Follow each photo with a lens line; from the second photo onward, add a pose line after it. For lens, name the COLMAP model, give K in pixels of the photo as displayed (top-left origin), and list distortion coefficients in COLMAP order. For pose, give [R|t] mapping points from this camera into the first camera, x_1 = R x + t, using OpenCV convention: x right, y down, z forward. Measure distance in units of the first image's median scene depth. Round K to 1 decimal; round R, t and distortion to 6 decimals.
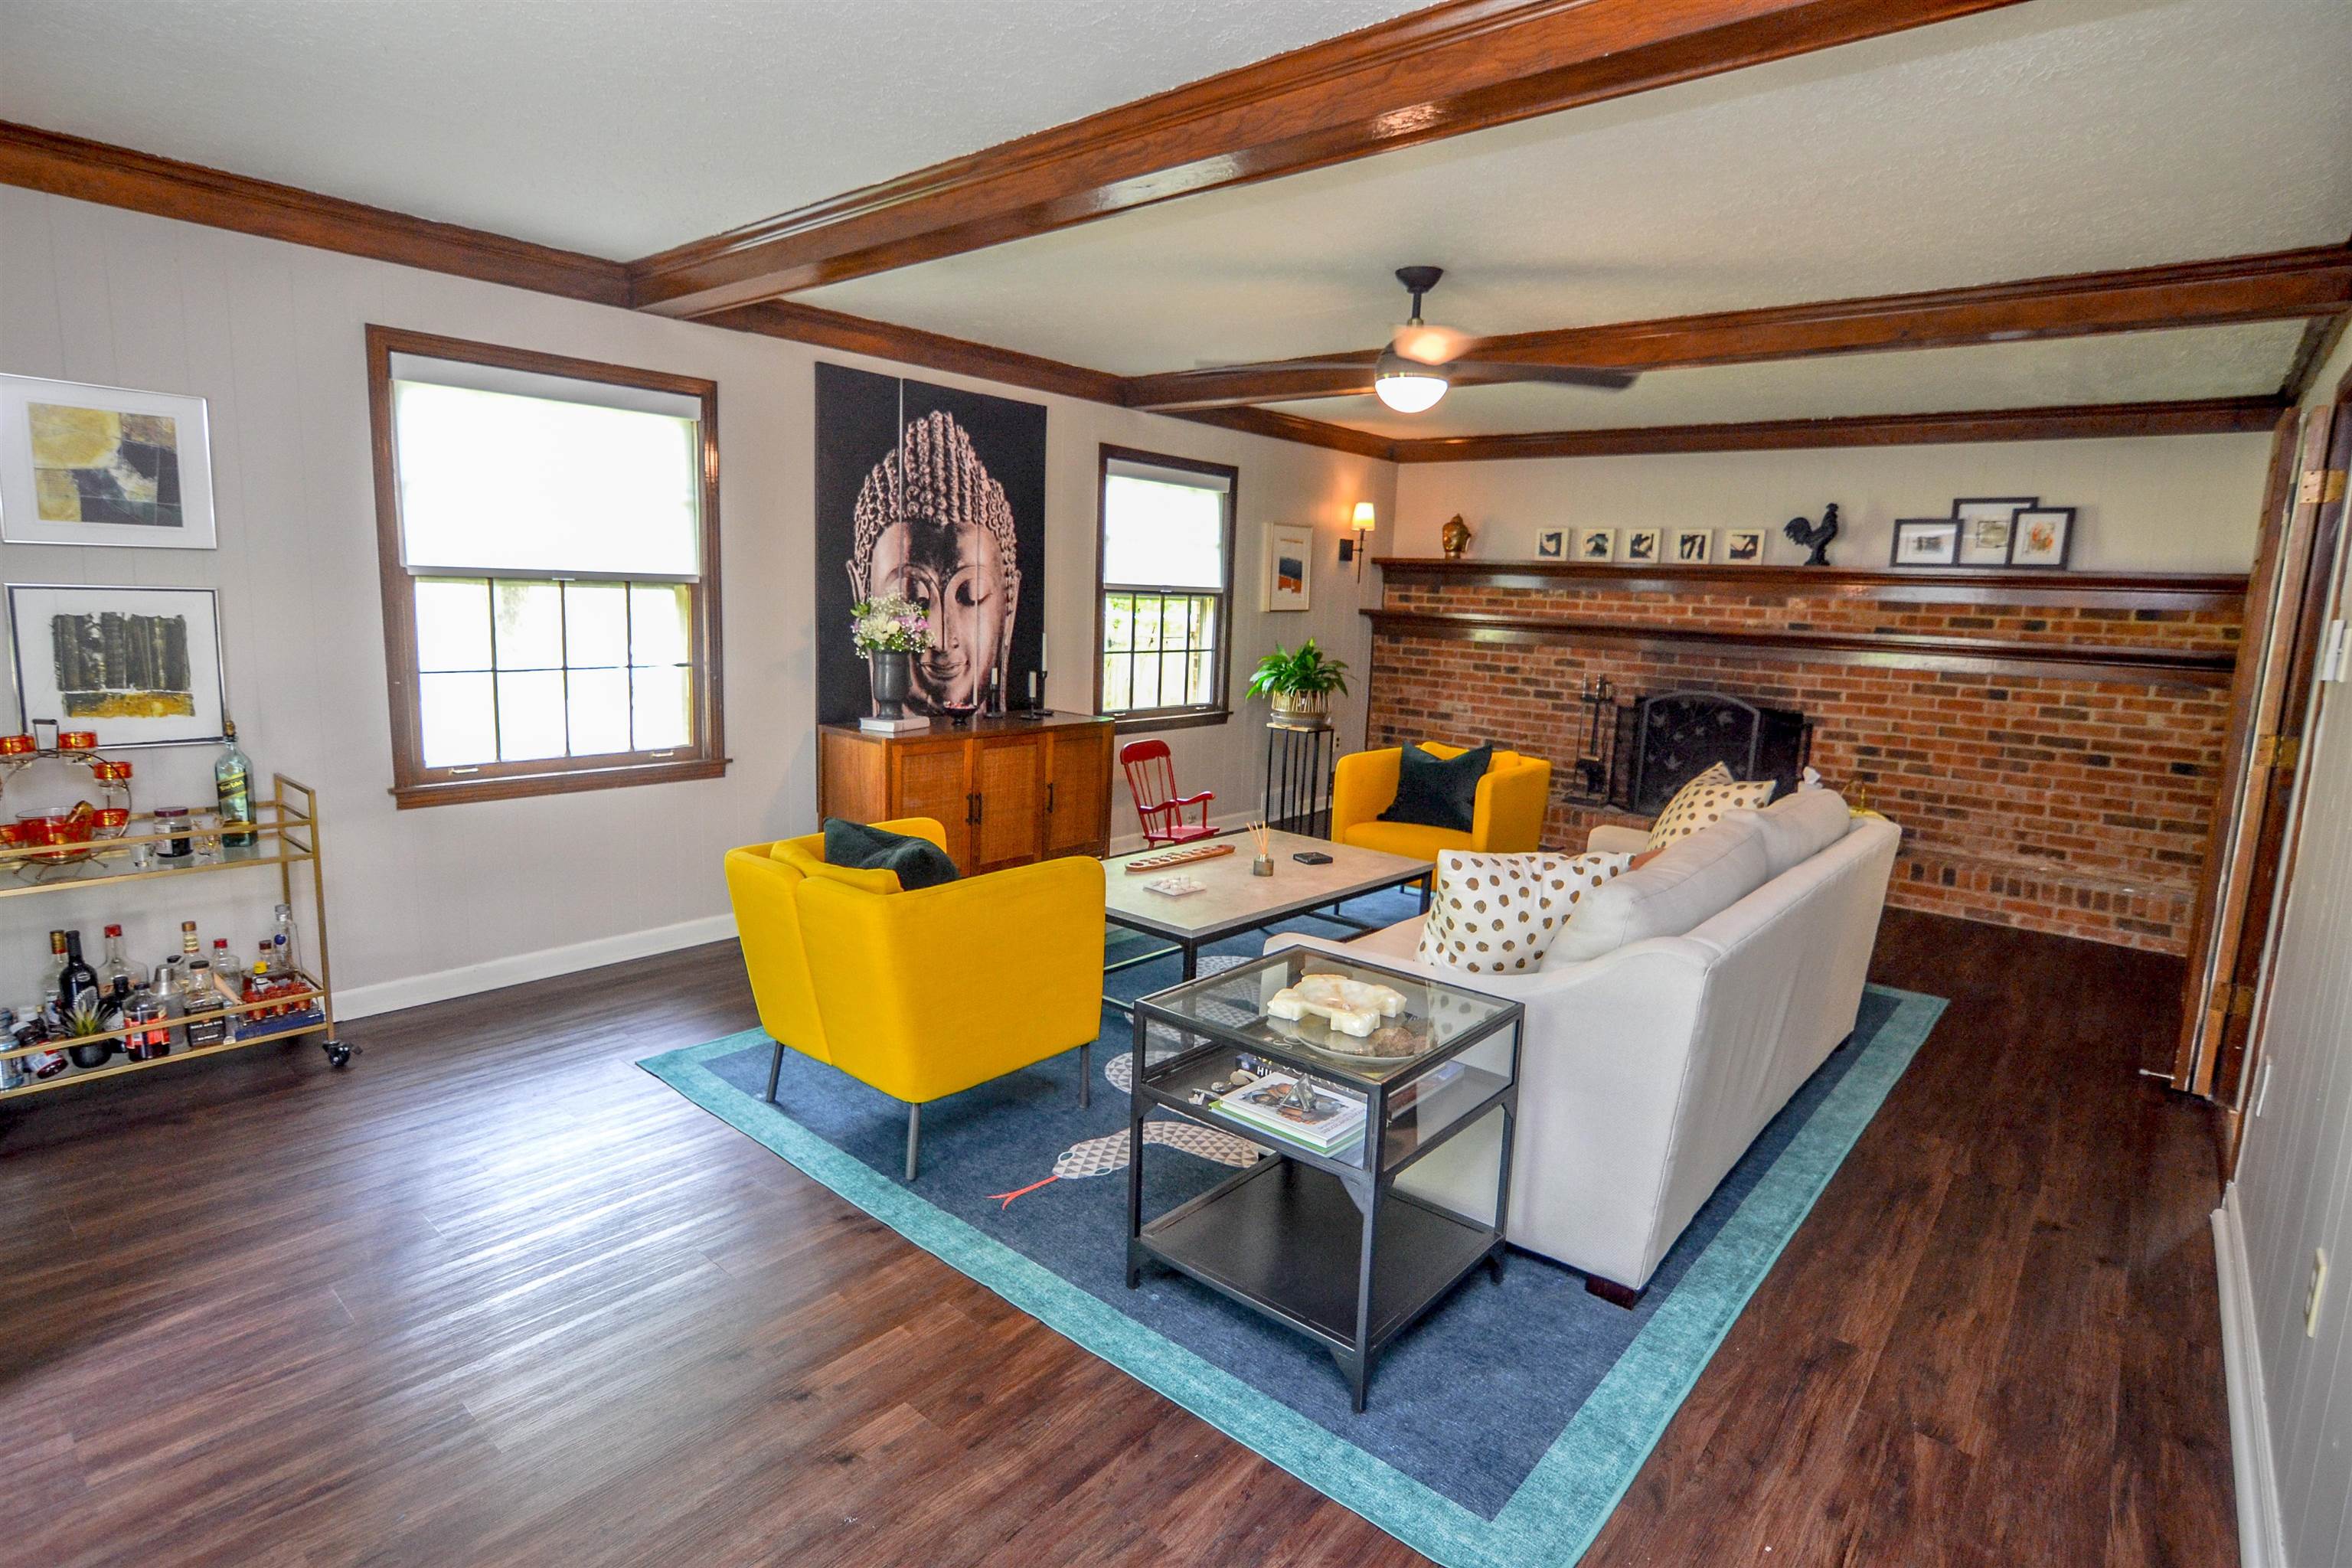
lens RADIAL K [[1169.5, 0, 1167.1], [0, 1169.5, 772.3], [0, 0, 1]] dist [-0.019099, -0.000149]
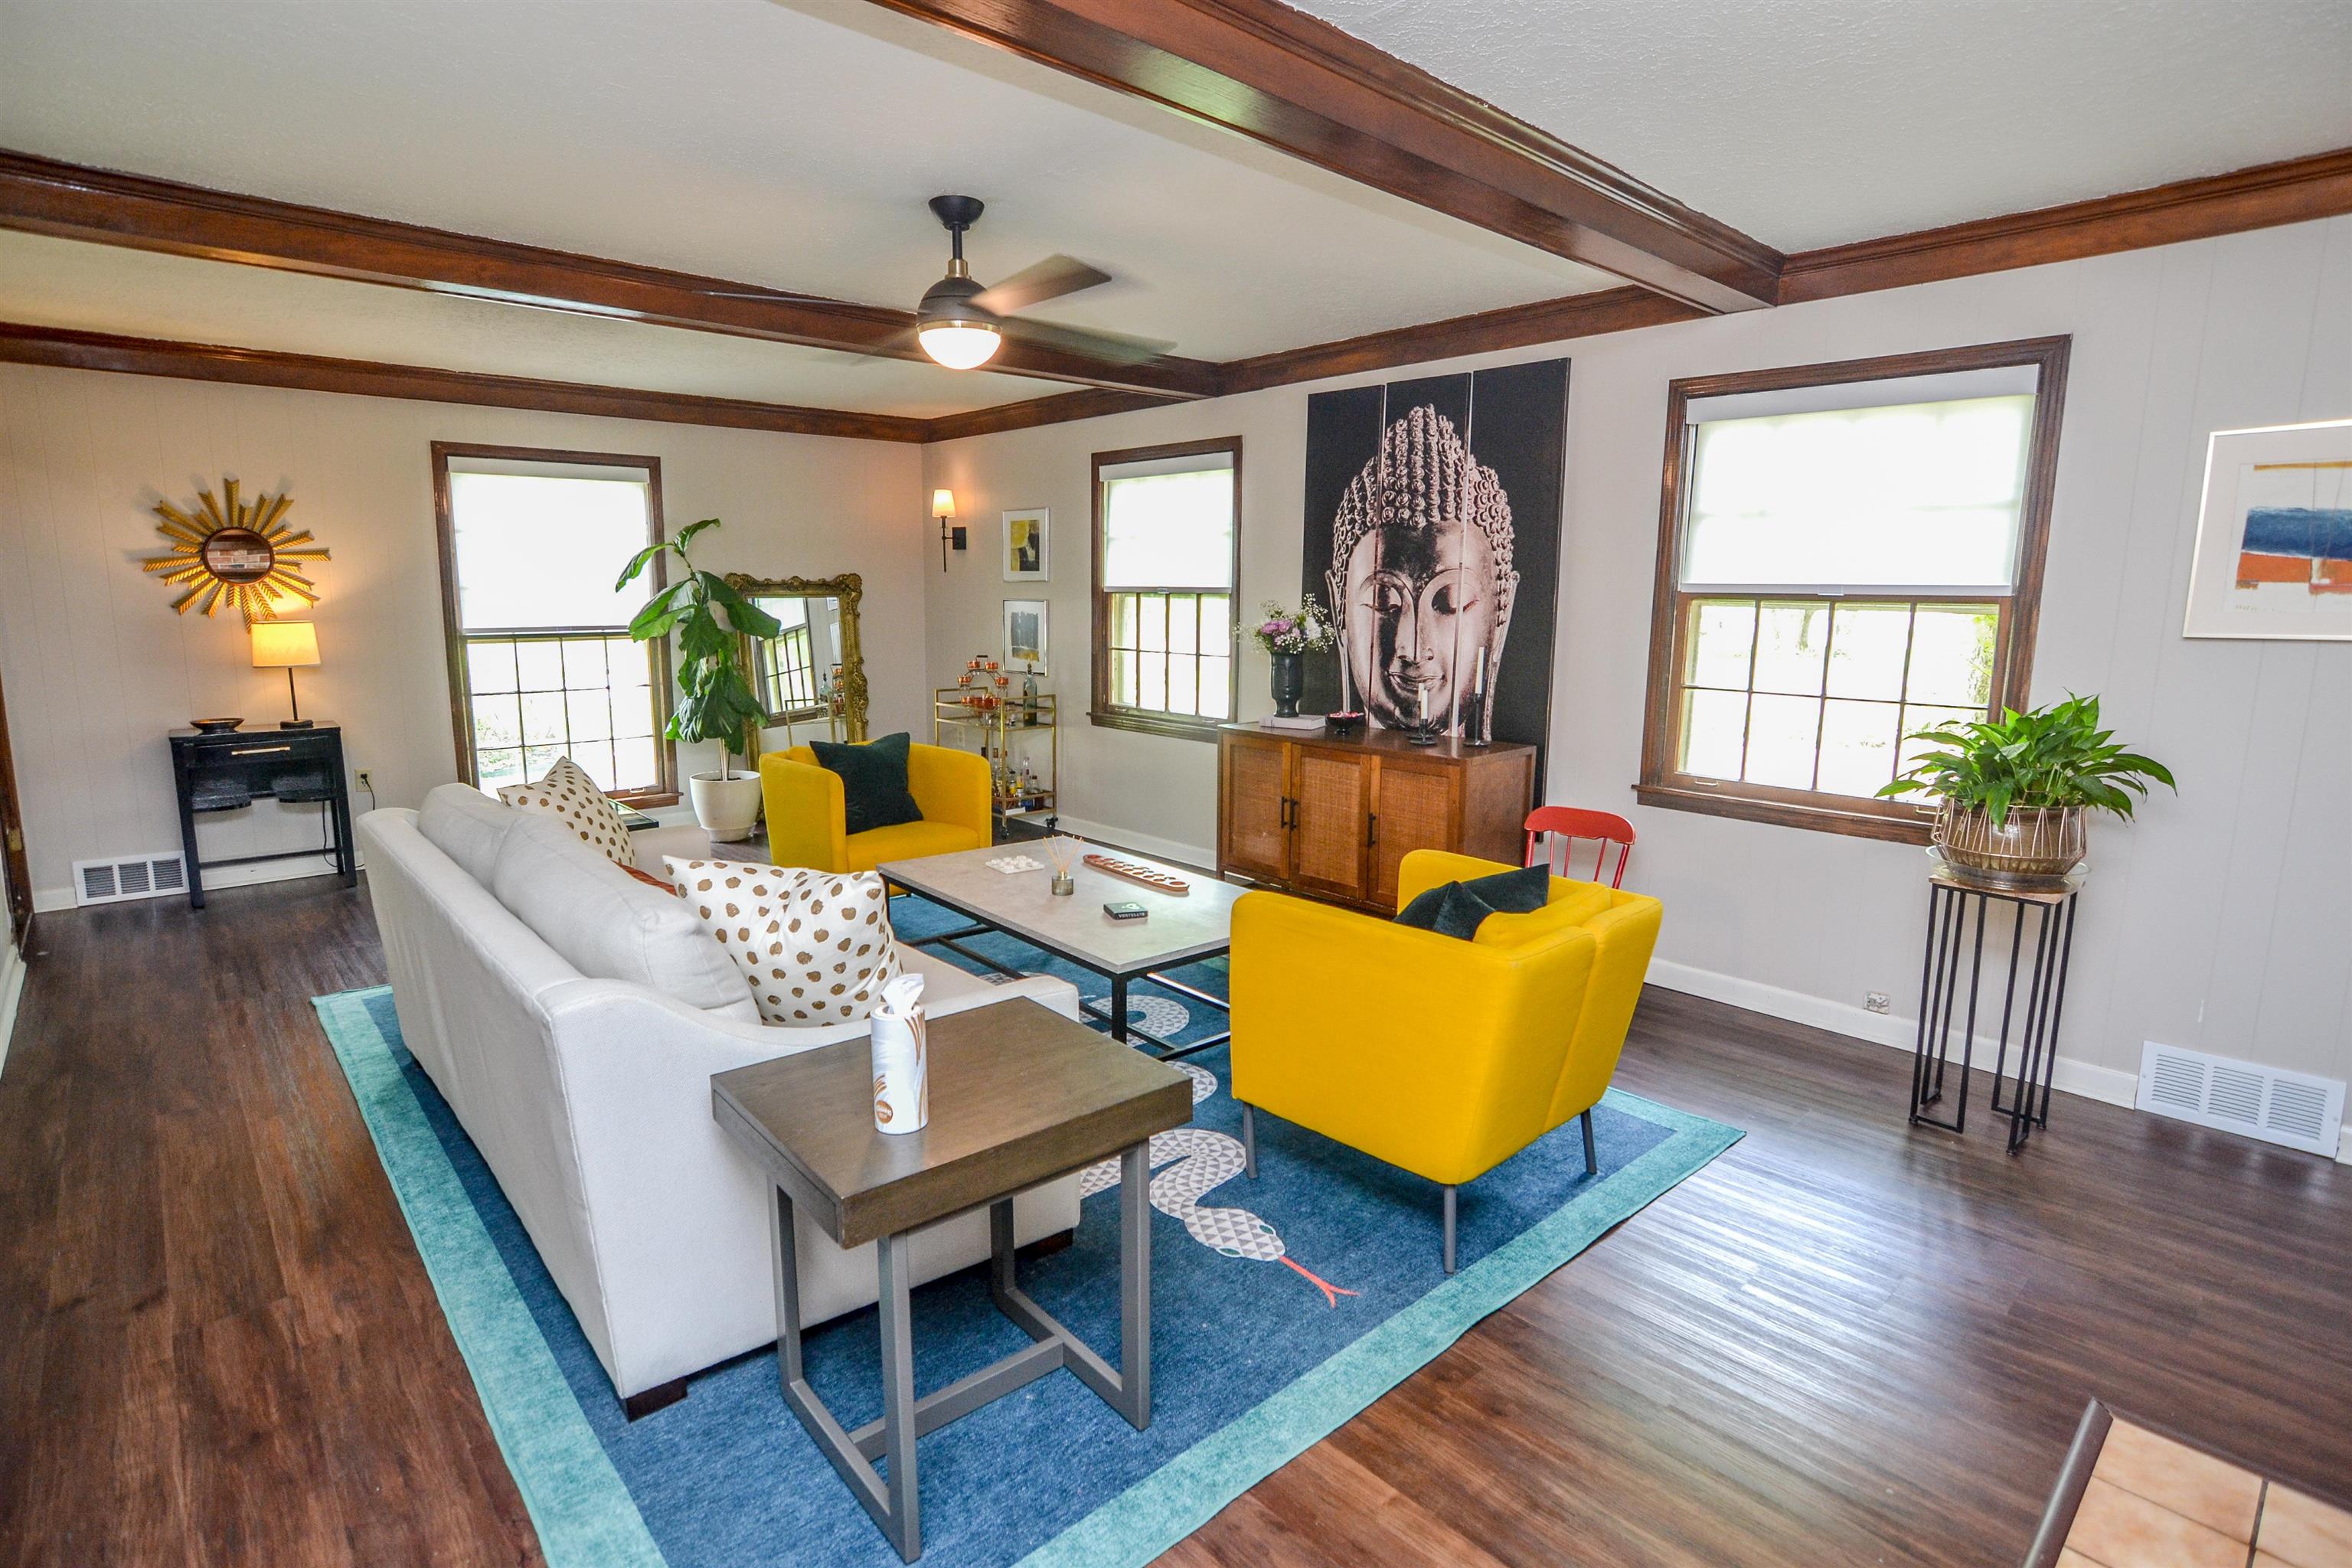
lens RADIAL K [[1162.2, 0, 1168.9], [0, 1162.2, 782.2], [0, 0, 1]] dist [-0.025209, 0.005333]
pose [[-0.122768, 0.126795, -0.984302, 0.774051], [-0.165994, 0.975210, 0.146327, -0.115437], [0.978455, 0.181352, -0.098677, 0.934994]]
